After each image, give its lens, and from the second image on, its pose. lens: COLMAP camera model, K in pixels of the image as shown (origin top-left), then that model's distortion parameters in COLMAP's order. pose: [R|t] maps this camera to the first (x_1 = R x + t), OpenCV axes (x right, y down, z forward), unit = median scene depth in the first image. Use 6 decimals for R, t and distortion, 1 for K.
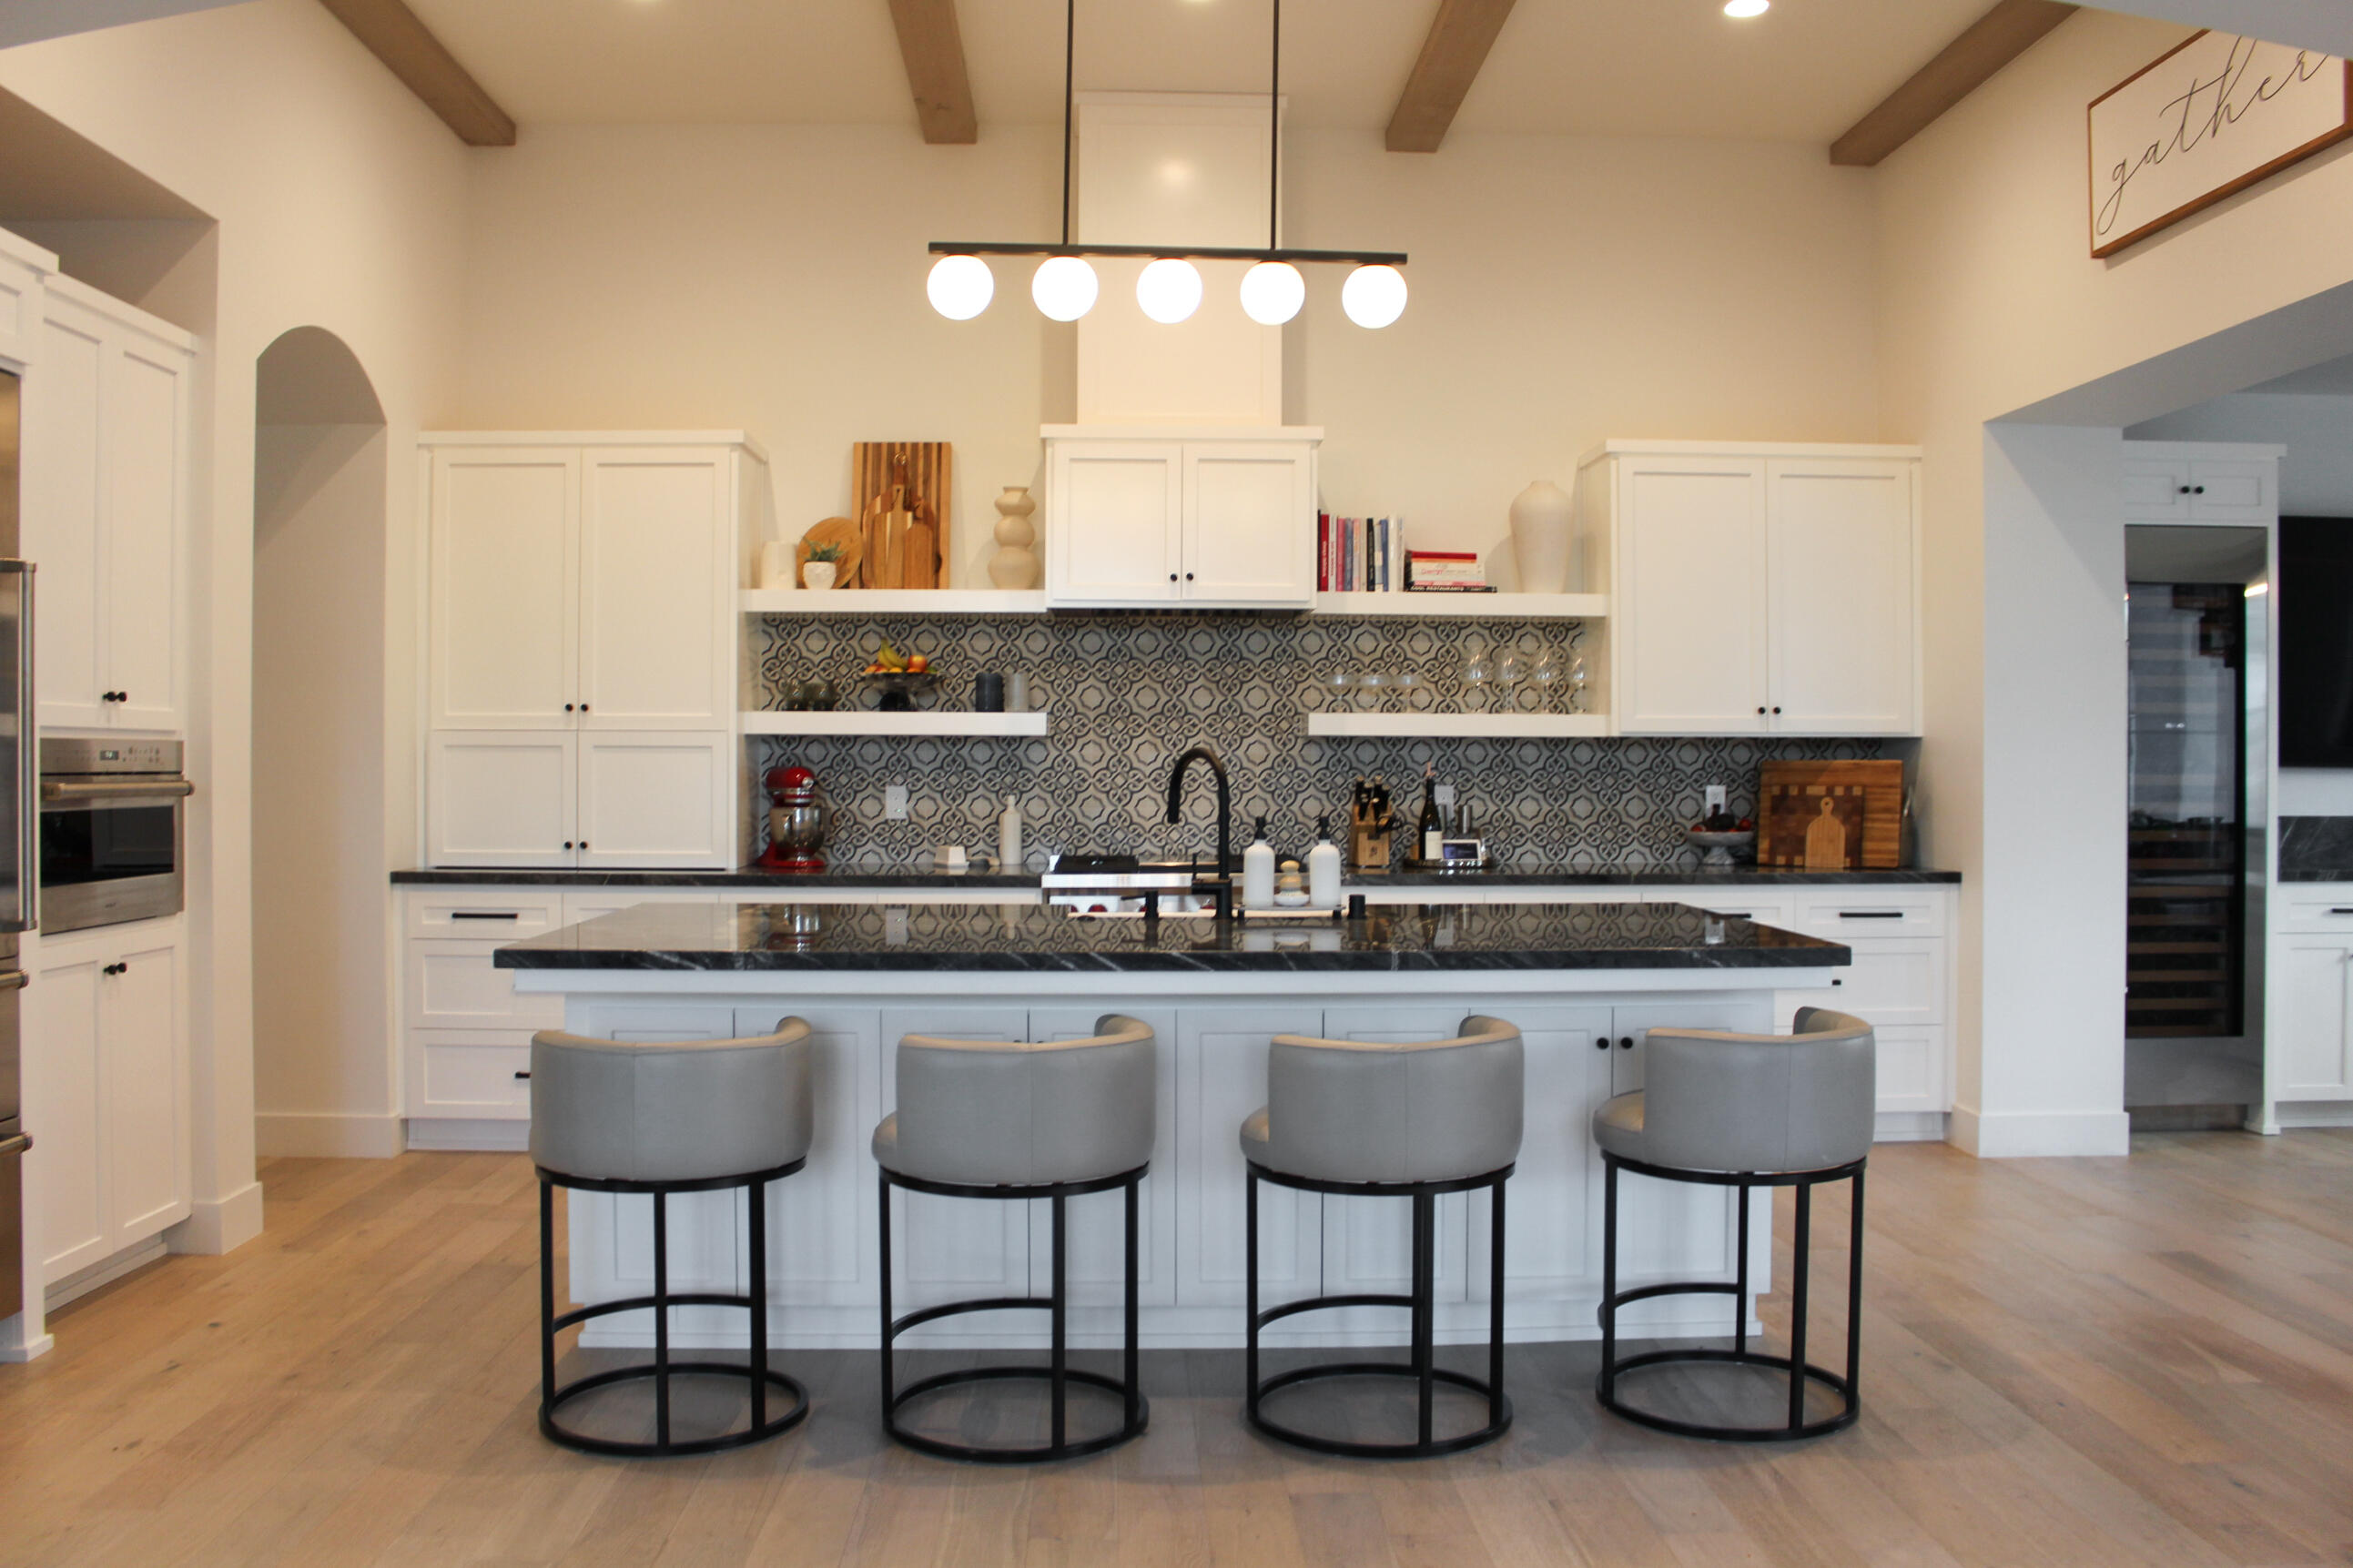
lens RADIAL K [[1972.9, 0, 1232.8], [0, 1972.9, 778.5], [0, 0, 1]] dist [-0.154979, 0.132719]
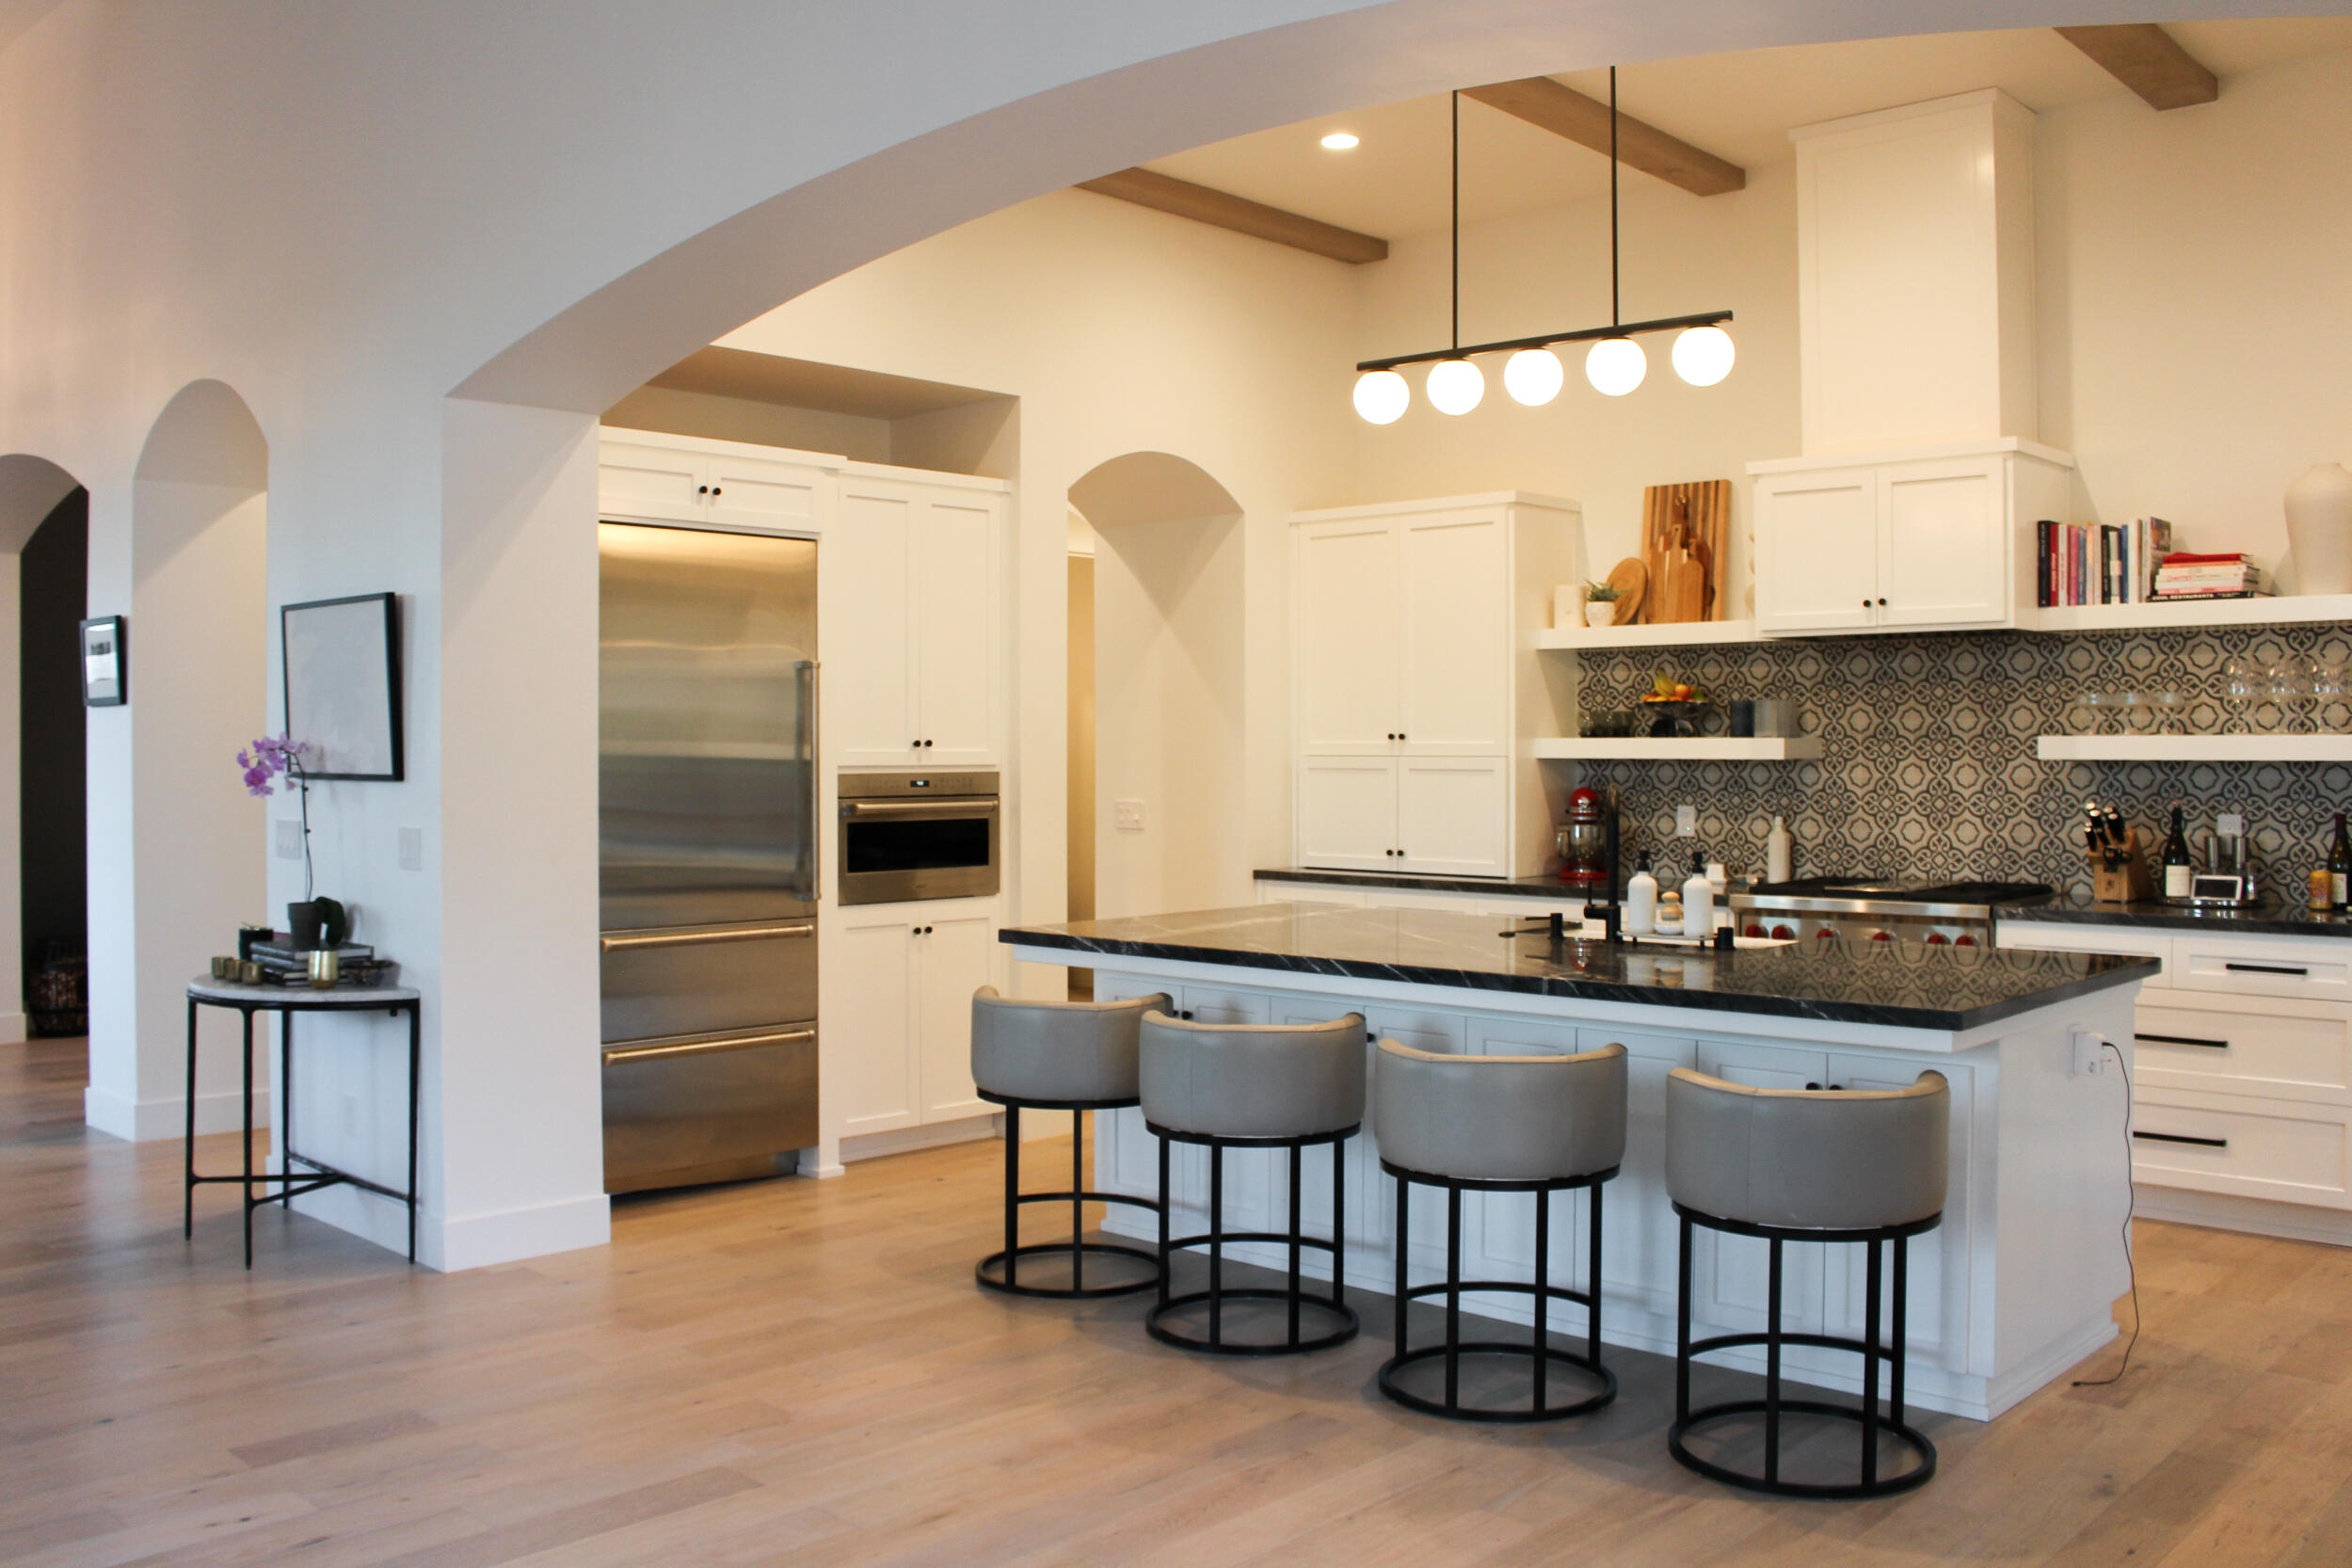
lens RADIAL K [[2115.5, 0, 1216.0], [0, 2115.5, 771.0], [0, 0, 1]] dist [-0.143237, 0.116056]
pose [[0.692083, 0.005636, -0.721796, 0.486875], [-0.002666, 0.999983, 0.005252, -0.020728], [0.721813, -0.001710, 0.692086, 0.026156]]
